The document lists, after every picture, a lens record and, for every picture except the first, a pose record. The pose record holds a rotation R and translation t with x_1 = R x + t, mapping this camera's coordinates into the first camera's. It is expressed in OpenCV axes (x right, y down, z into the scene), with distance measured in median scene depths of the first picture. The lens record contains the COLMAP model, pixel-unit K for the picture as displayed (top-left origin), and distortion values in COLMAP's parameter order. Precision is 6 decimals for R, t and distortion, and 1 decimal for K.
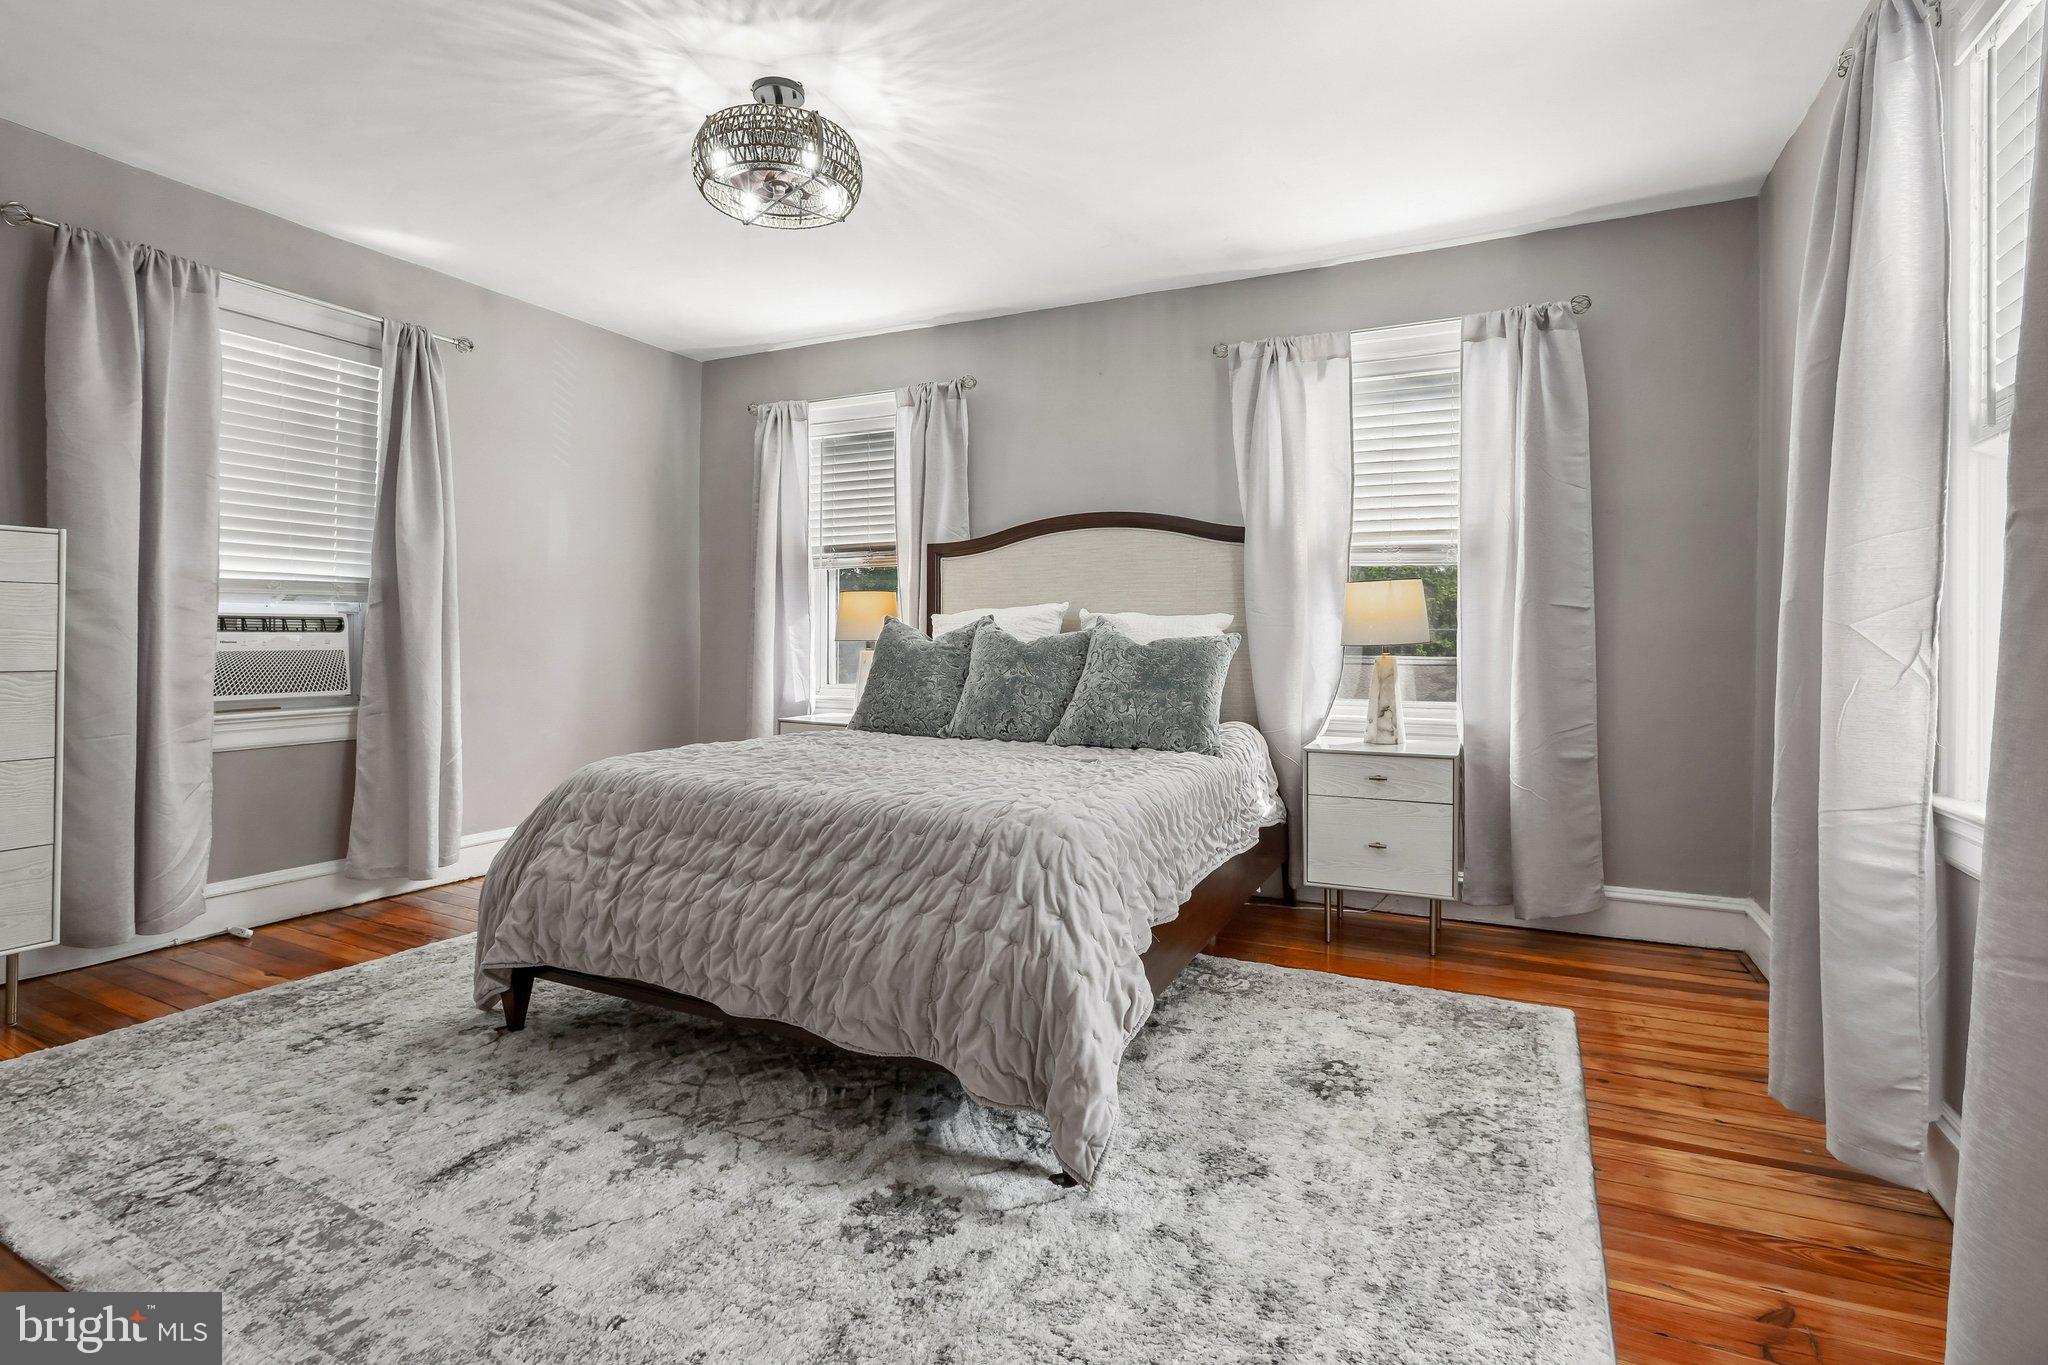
lens RADIAL K [[950.3, 0, 1031.5], [0, 950.3, 630.7], [0, 0, 1]] dist [0.002108, 0.000479]
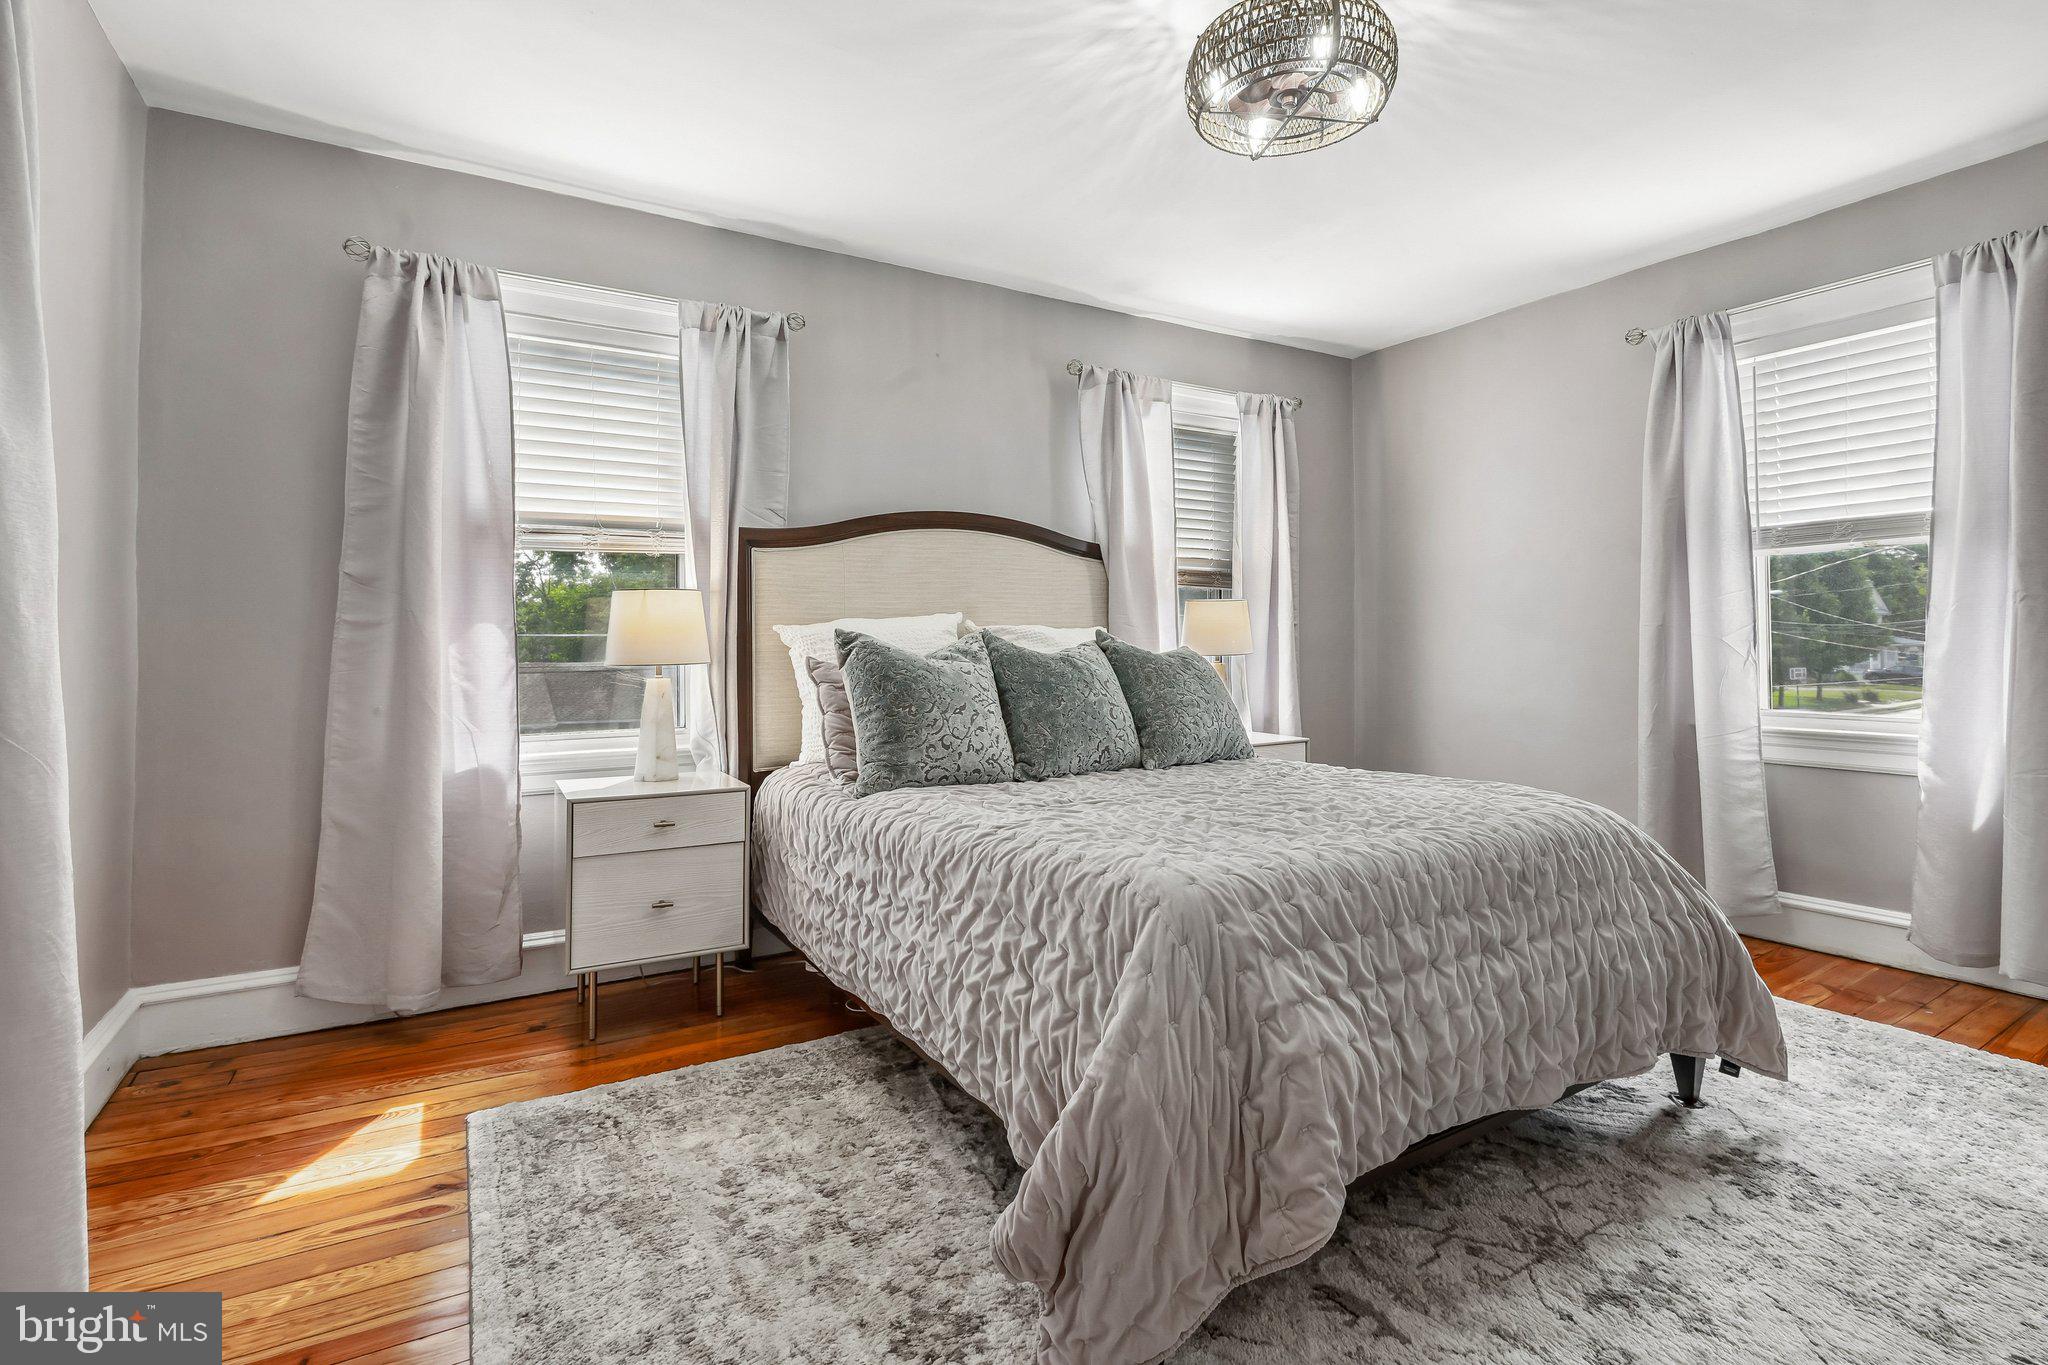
lens RADIAL K [[950.3, 0, 1031.5], [0, 950.3, 630.7], [0, 0, 1]] dist [0.002108, 0.000479]
pose [[0.555607, -0.002191, 0.831442, -1.050660], [0.006638, 0.999976, -0.001801, -0.019644], [-0.831418, 0.006520, 0.555609, 0.746604]]
